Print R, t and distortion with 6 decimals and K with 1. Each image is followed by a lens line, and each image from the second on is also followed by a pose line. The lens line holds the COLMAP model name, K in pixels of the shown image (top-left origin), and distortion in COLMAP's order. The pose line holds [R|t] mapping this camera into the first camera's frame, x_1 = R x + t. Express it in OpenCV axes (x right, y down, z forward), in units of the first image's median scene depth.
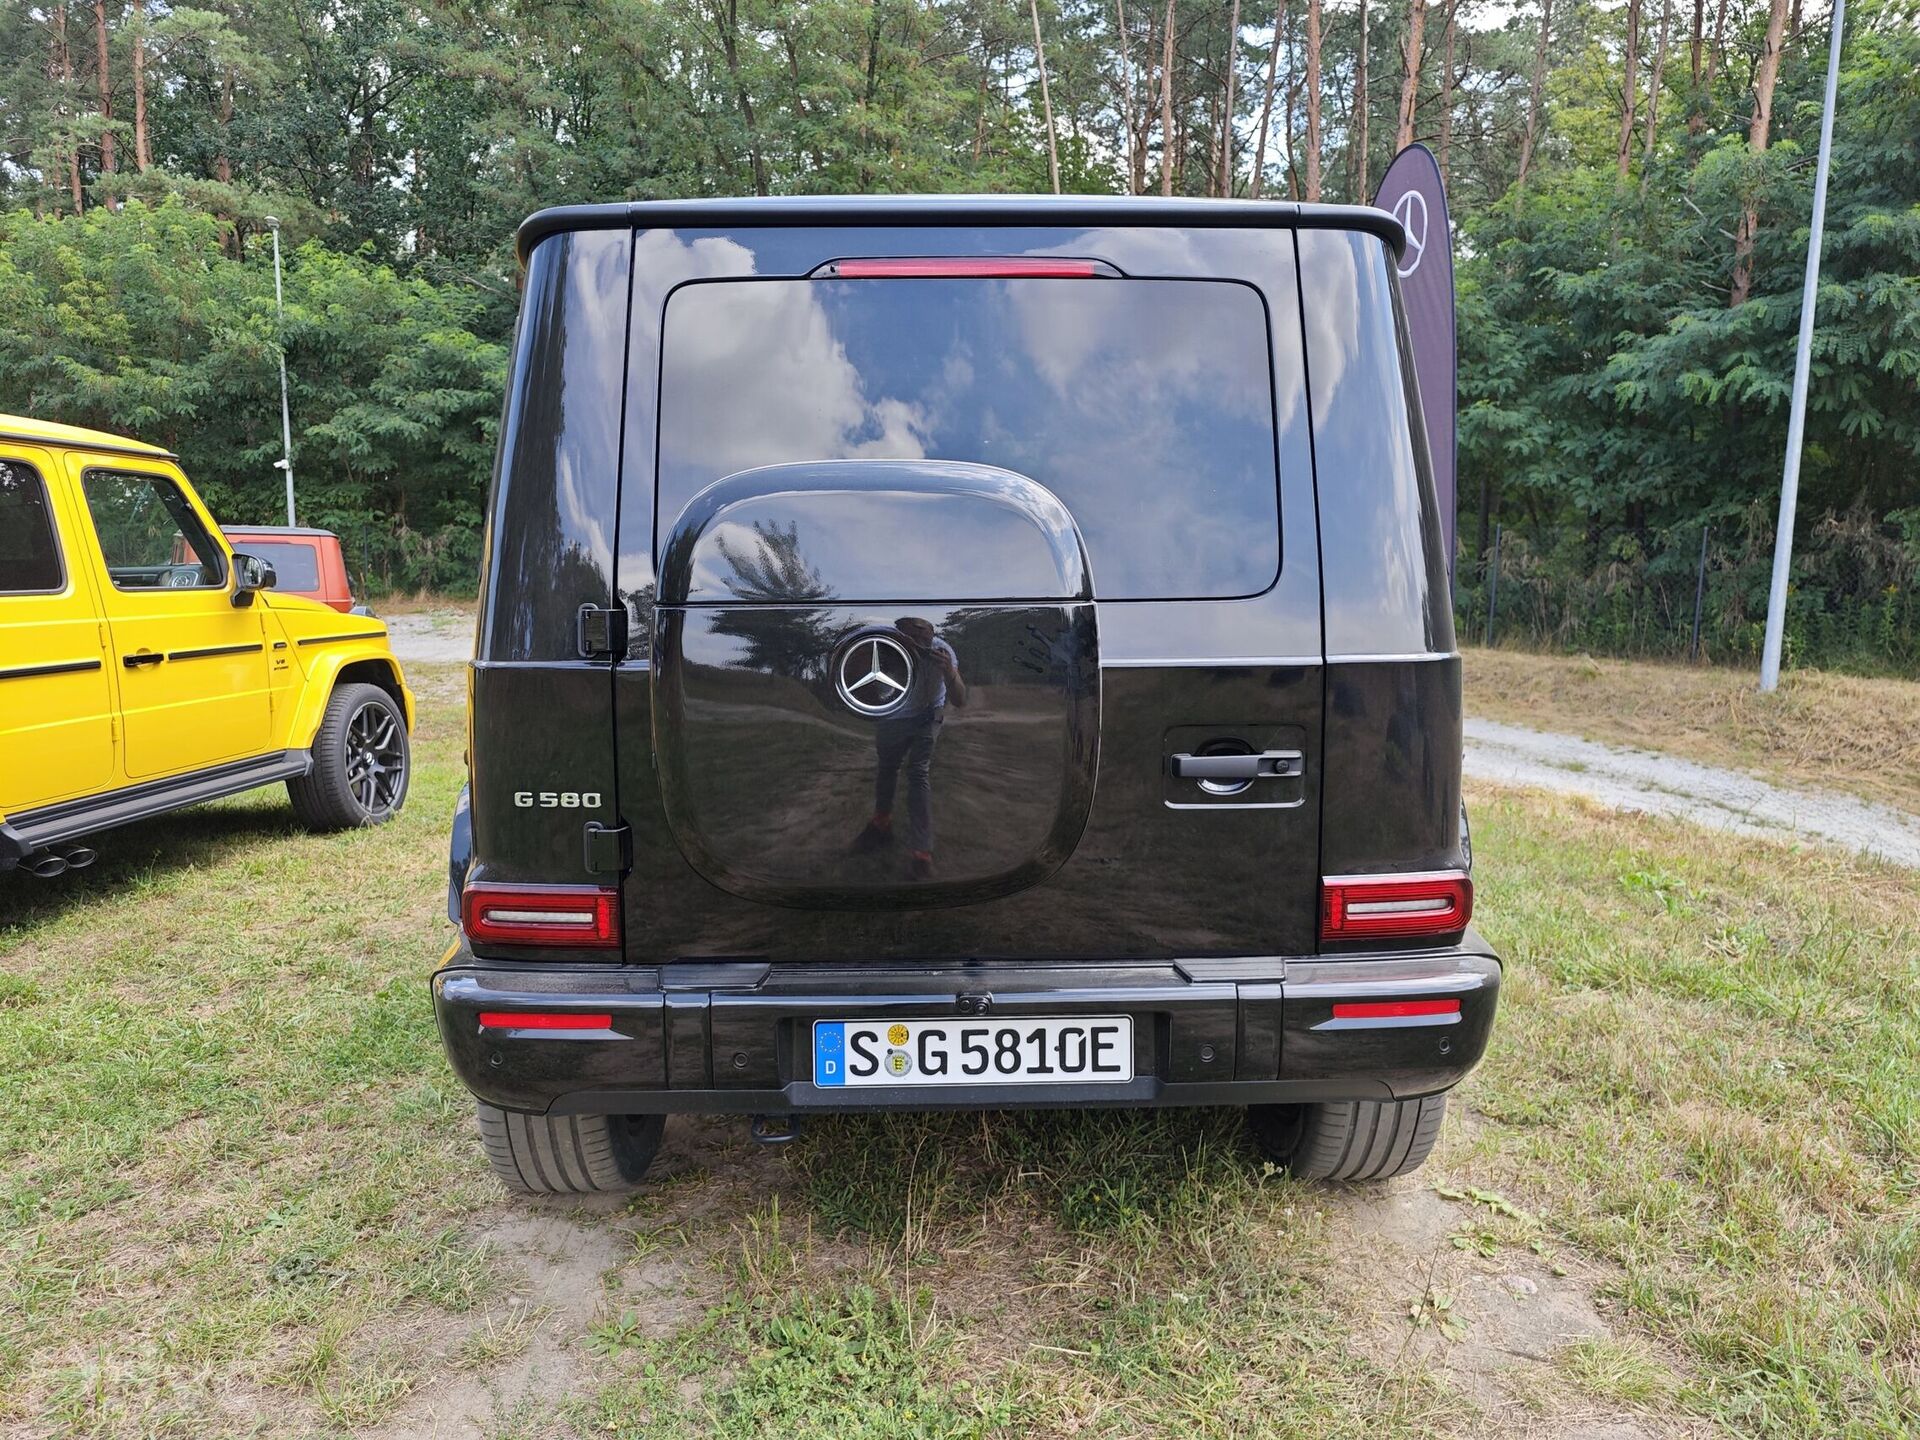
lens RADIAL K [[1317.1, 0, 947.2], [0, 1317.1, 732.2], [0, 0, 1]] dist [0.012533, -0.005804]
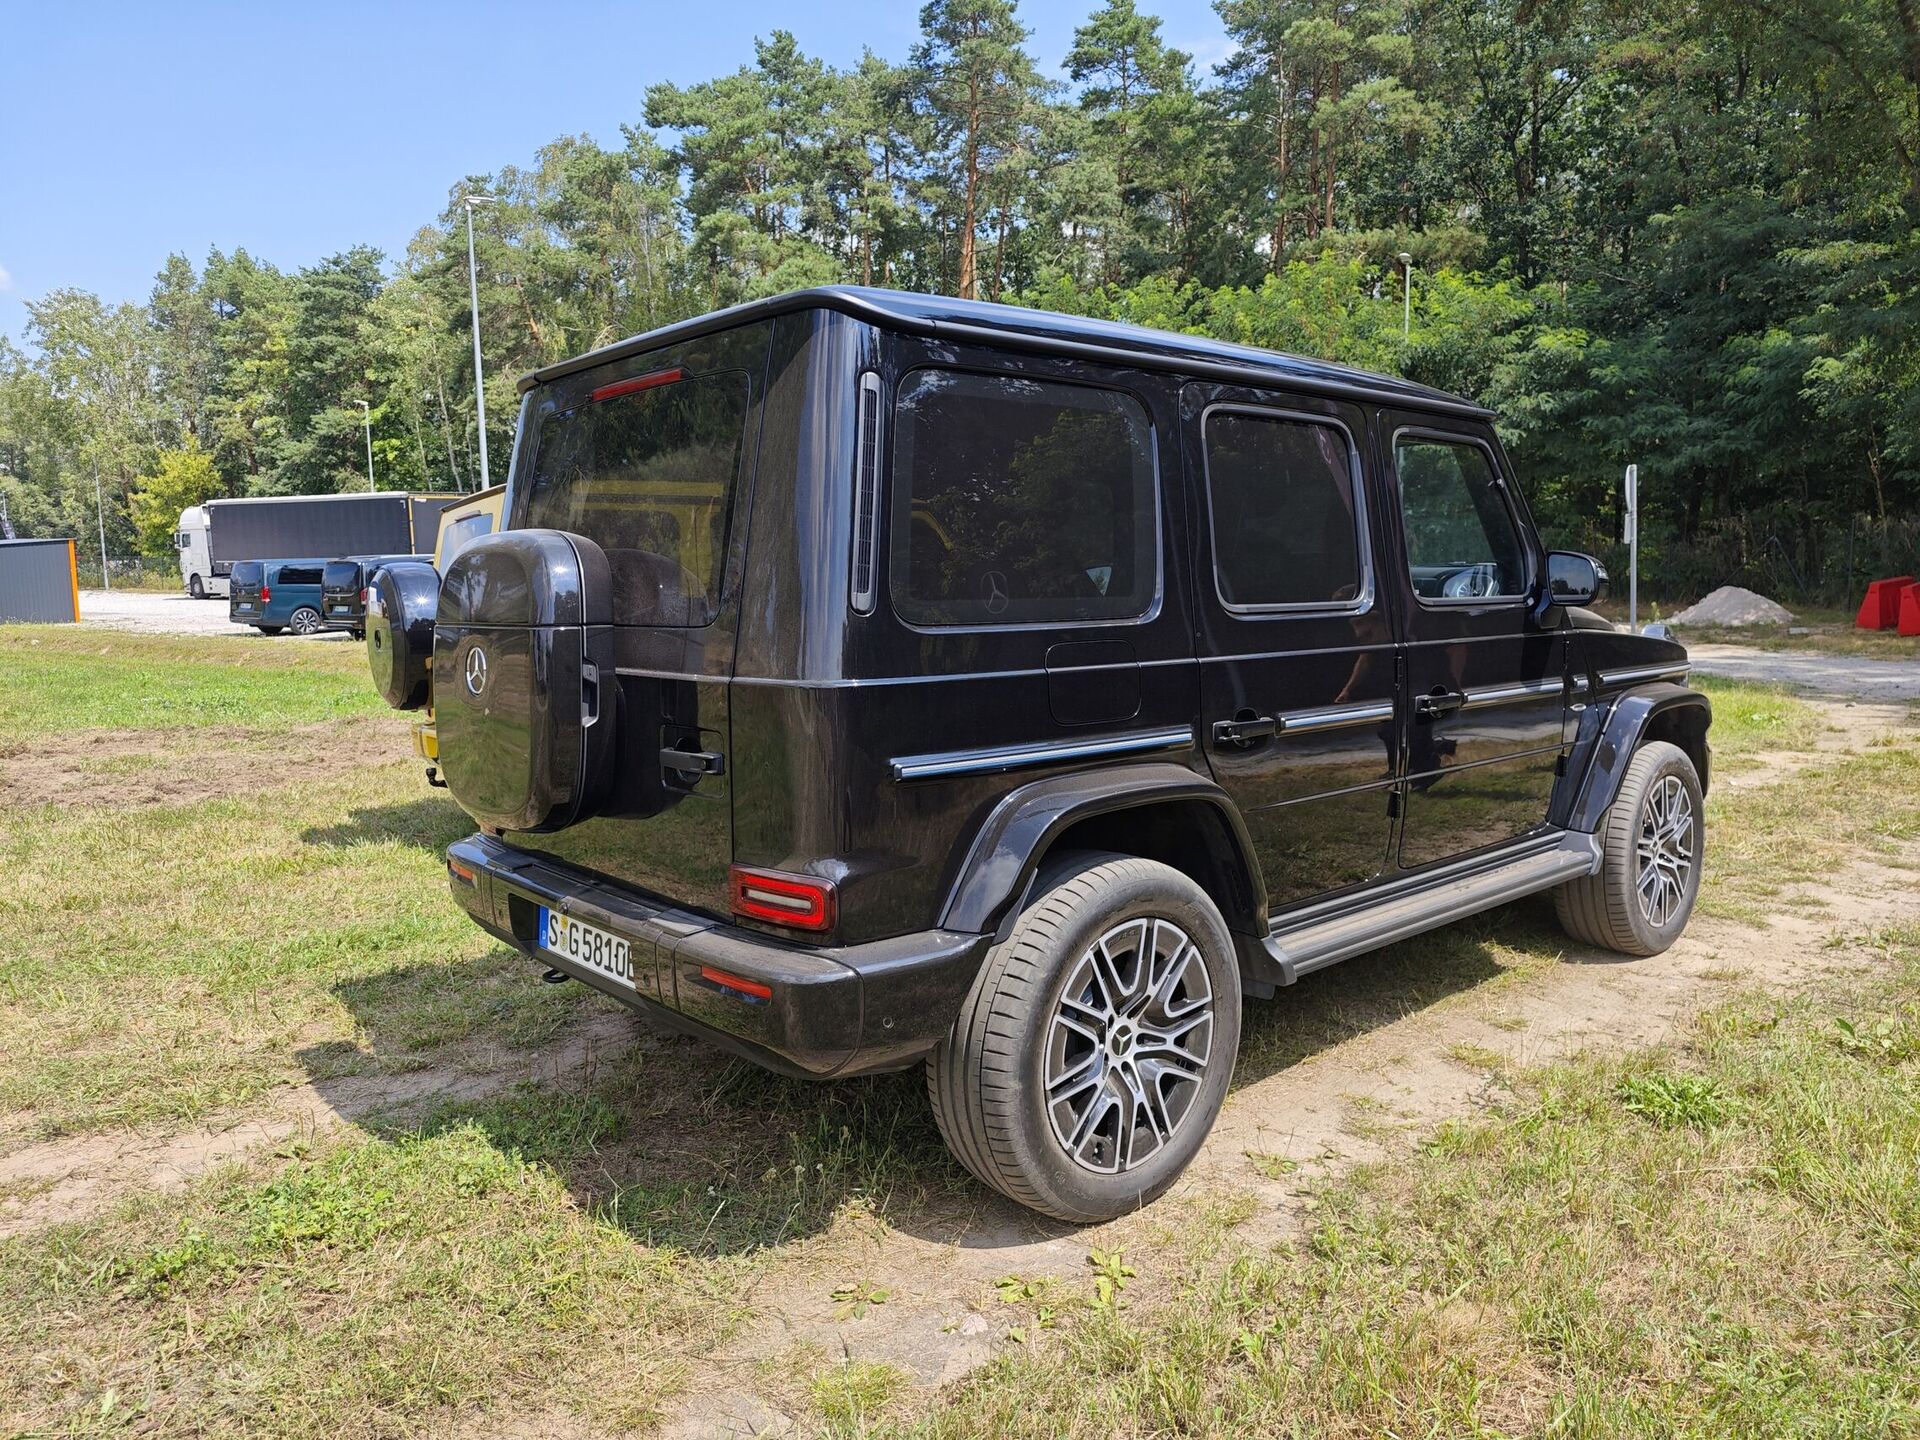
lens RADIAL K [[1311.5, 0, 967.7], [0, 1311.5, 718.8], [0, 0, 1]] dist [0.027553, -0.019093]
pose [[0.646724, 0.077477, -0.758779, 1.324855], [-0.085281, 0.995935, 0.029006, -0.073283], [0.757942, 0.045950, 0.650702, 0.381295]]
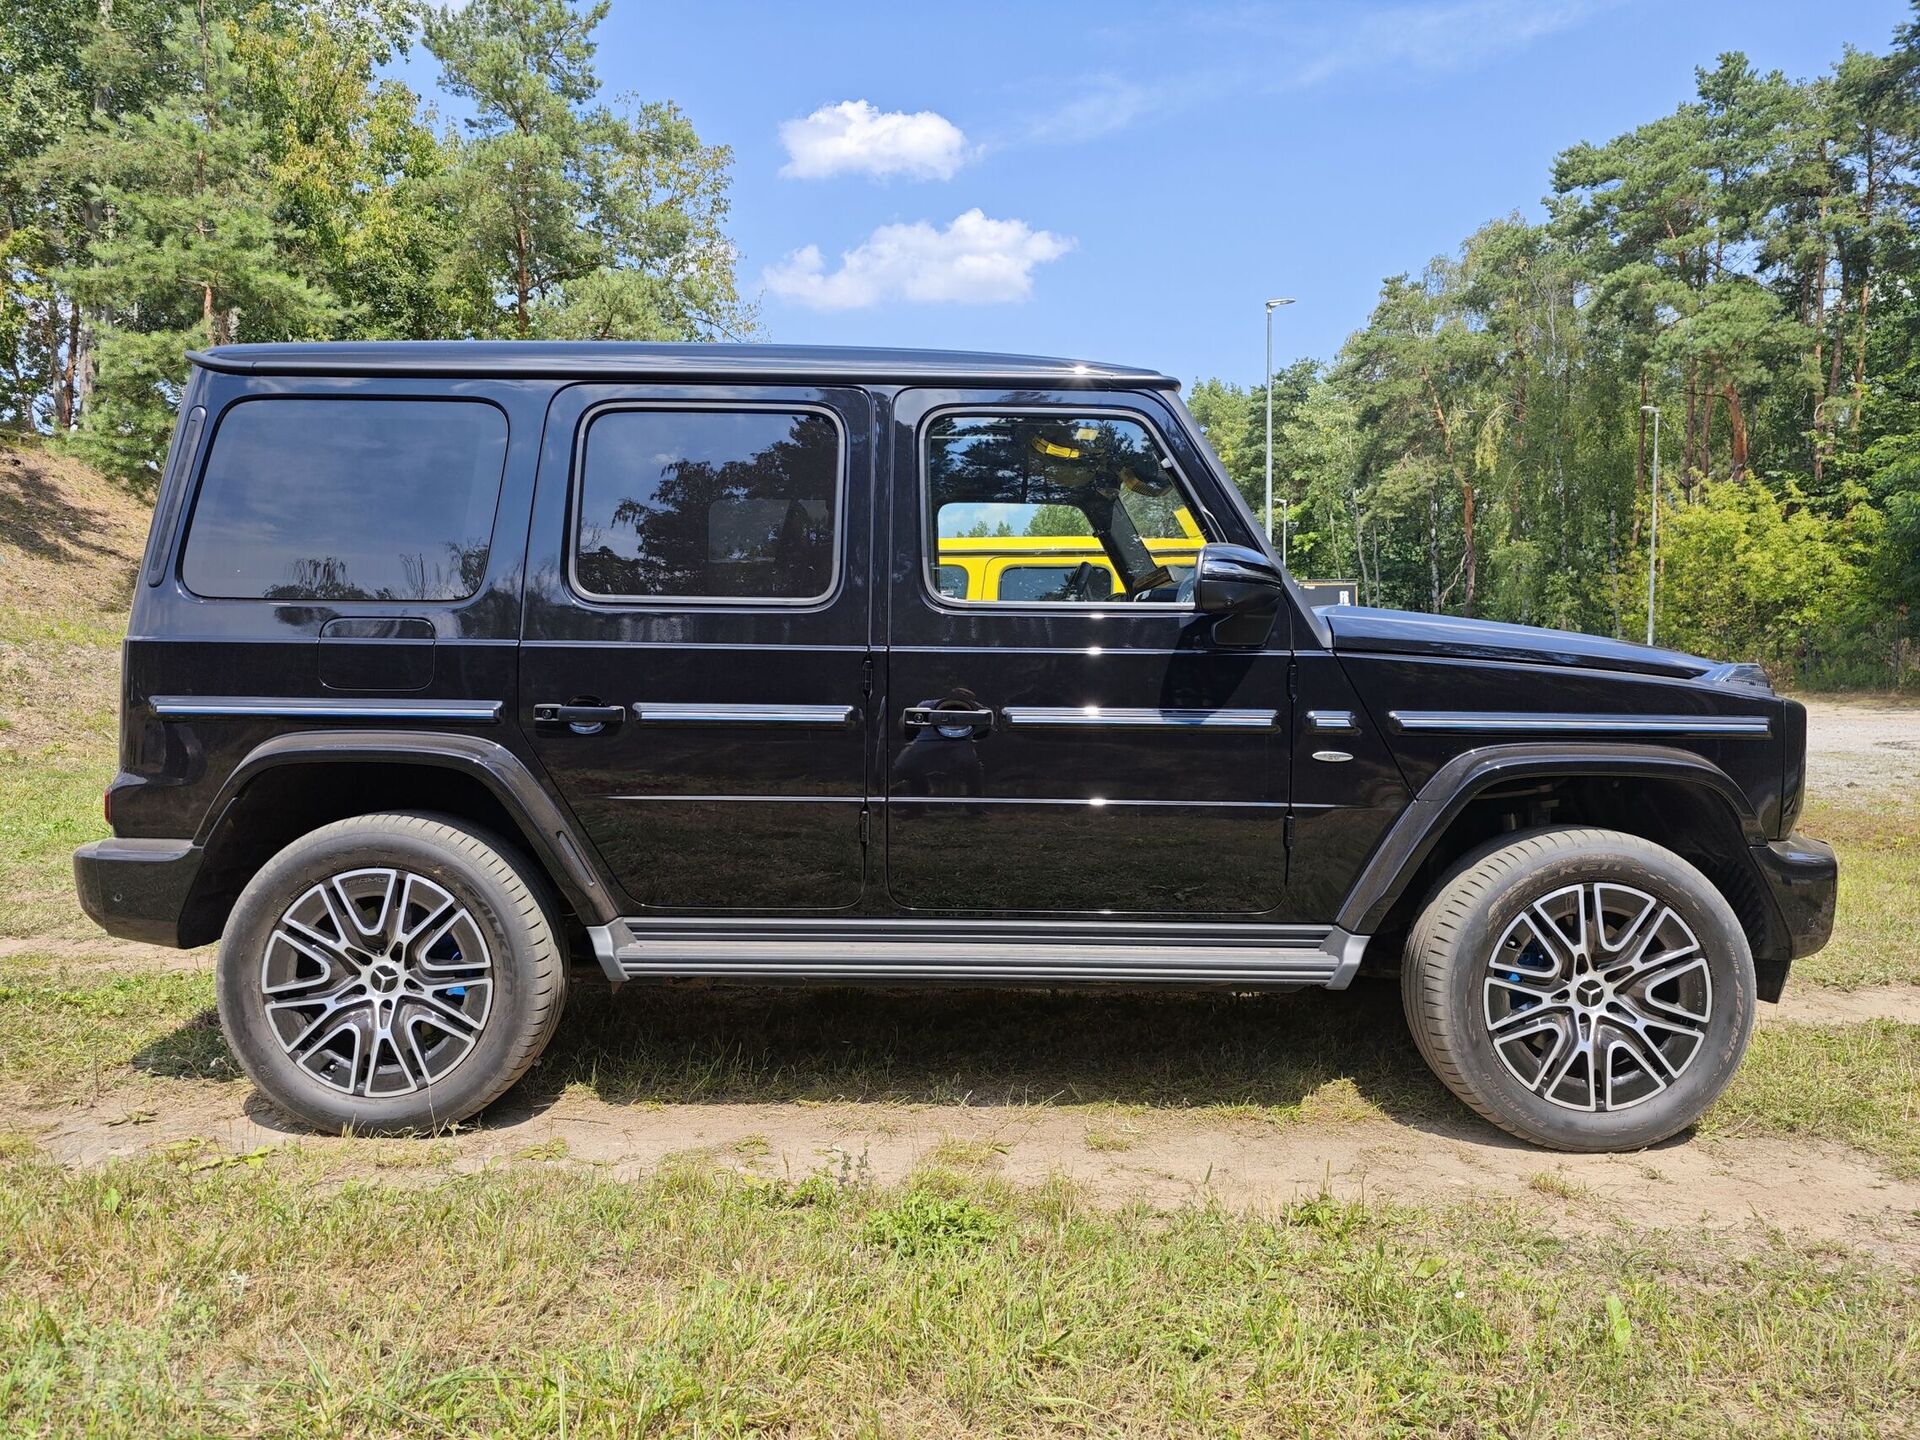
lens RADIAL K [[1308.6, 0, 967.9], [0, 1308.6, 728.4], [0, 0, 1]] dist [0.026906, -0.028355]
pose [[-0.017571, 0.048280, -0.998679, 1.823196], [-0.132411, 0.989924, 0.050186, -0.151009], [0.991039, 0.133118, -0.011001, 1.836733]]
